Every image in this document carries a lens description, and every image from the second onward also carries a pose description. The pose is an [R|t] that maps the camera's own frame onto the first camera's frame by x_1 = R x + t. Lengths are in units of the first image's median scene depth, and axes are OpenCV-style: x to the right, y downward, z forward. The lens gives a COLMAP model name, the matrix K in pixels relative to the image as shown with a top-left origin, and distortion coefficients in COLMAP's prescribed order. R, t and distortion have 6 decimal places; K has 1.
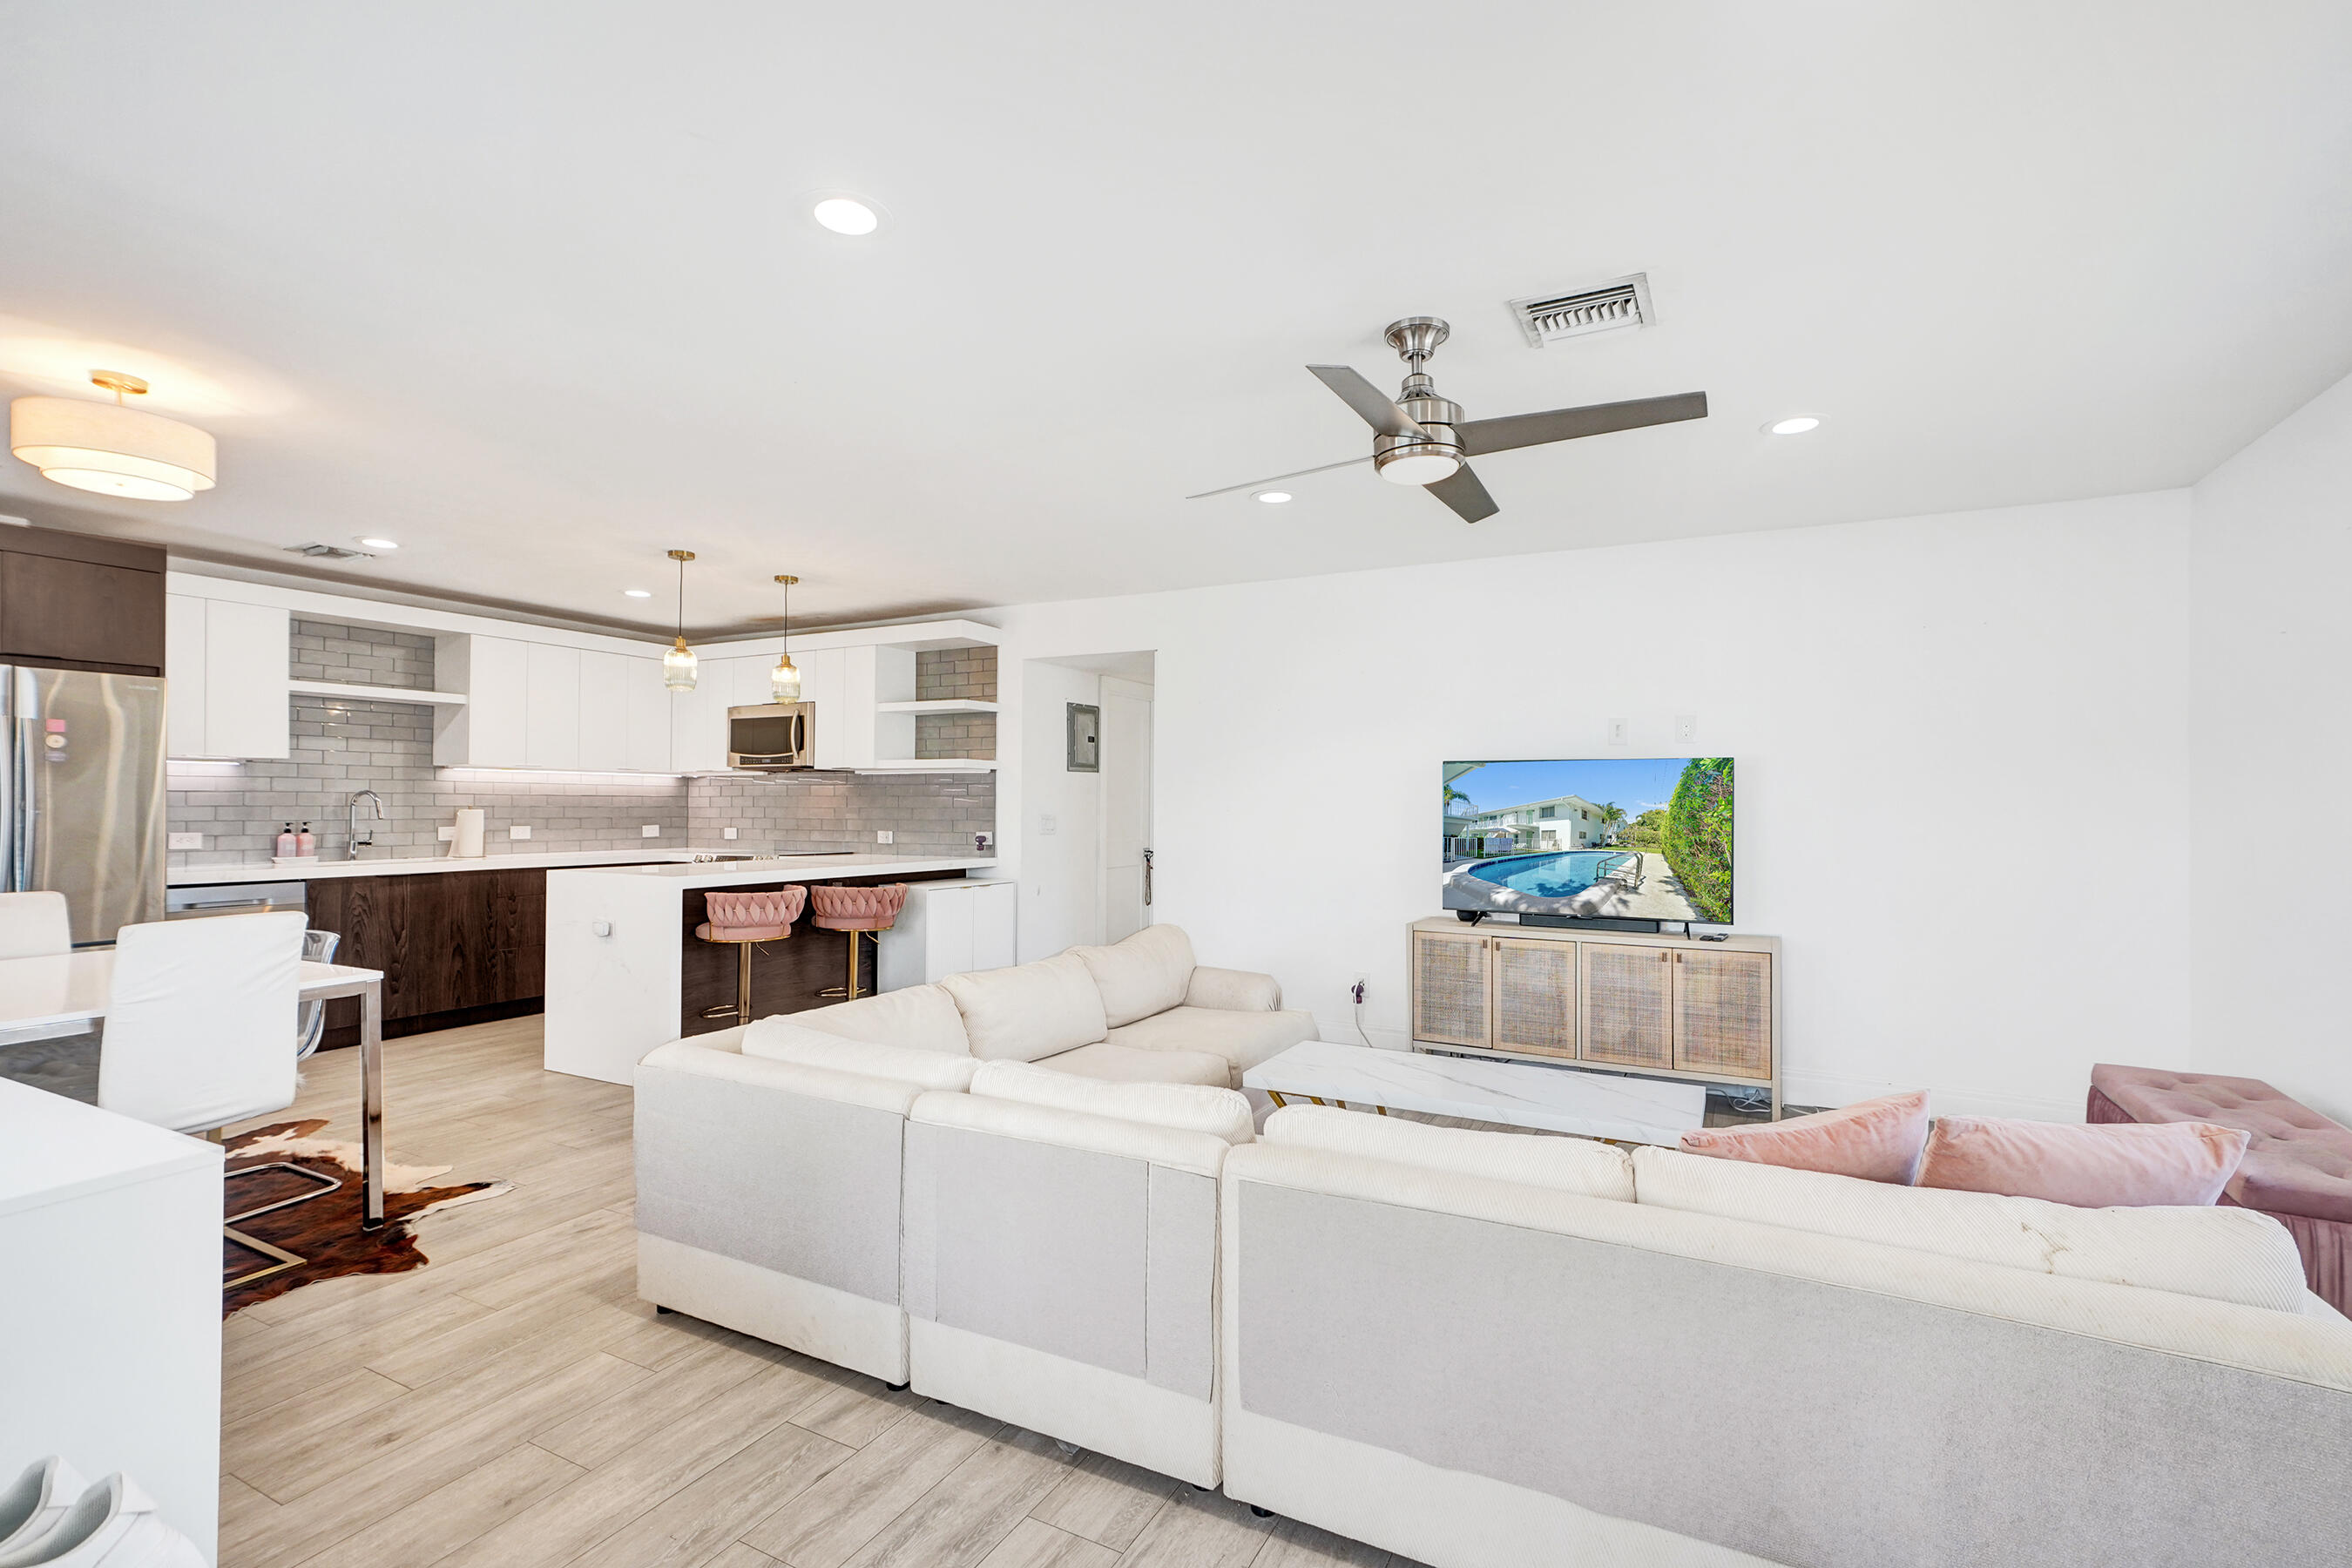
lens RADIAL K [[1079.2, 0, 1176.5], [0, 1079.2, 785.1], [0, 0, 1]] dist [0.000619, 0.009021]
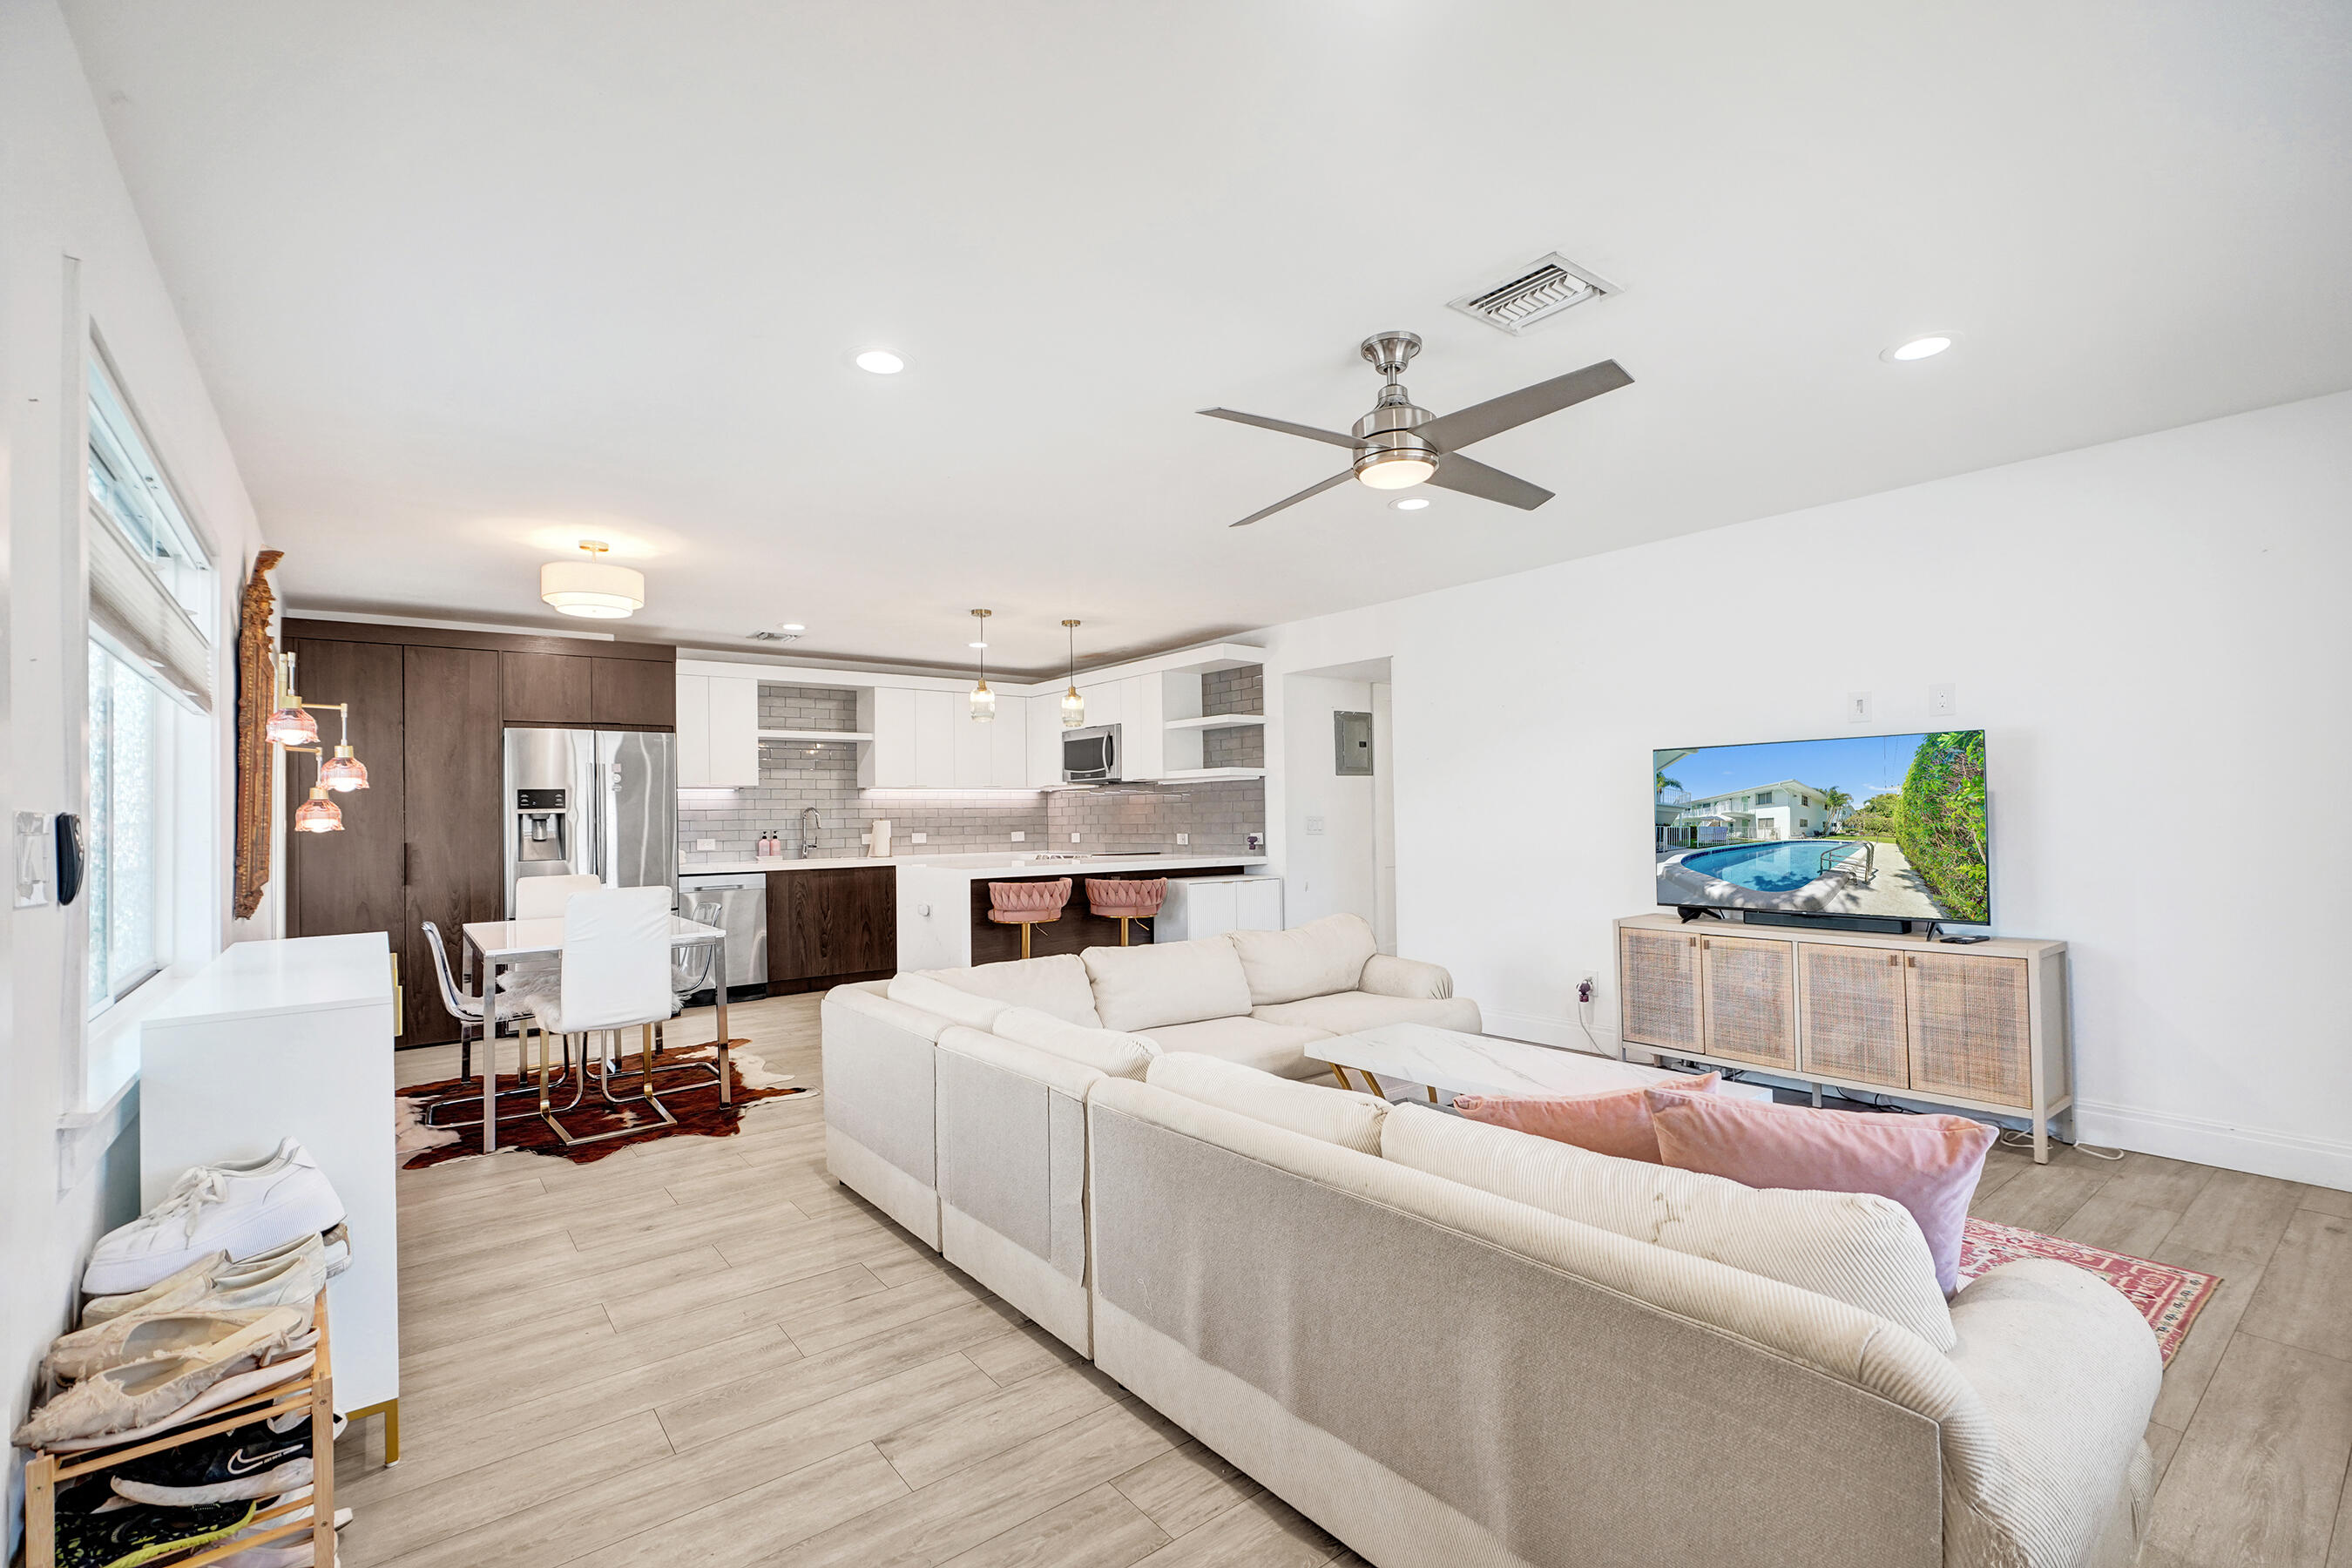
lens RADIAL K [[1041.4, 0, 1171.8], [0, 1041.4, 782.6], [0, 0, 1]] dist [-0.017871, 0.010174]
pose [[0.912815, -0.032681, -0.407064, 0.220088], [0.027503, 0.999449, -0.018568, 0.011746], [0.407447, 0.005753, 0.913211, -0.007999]]
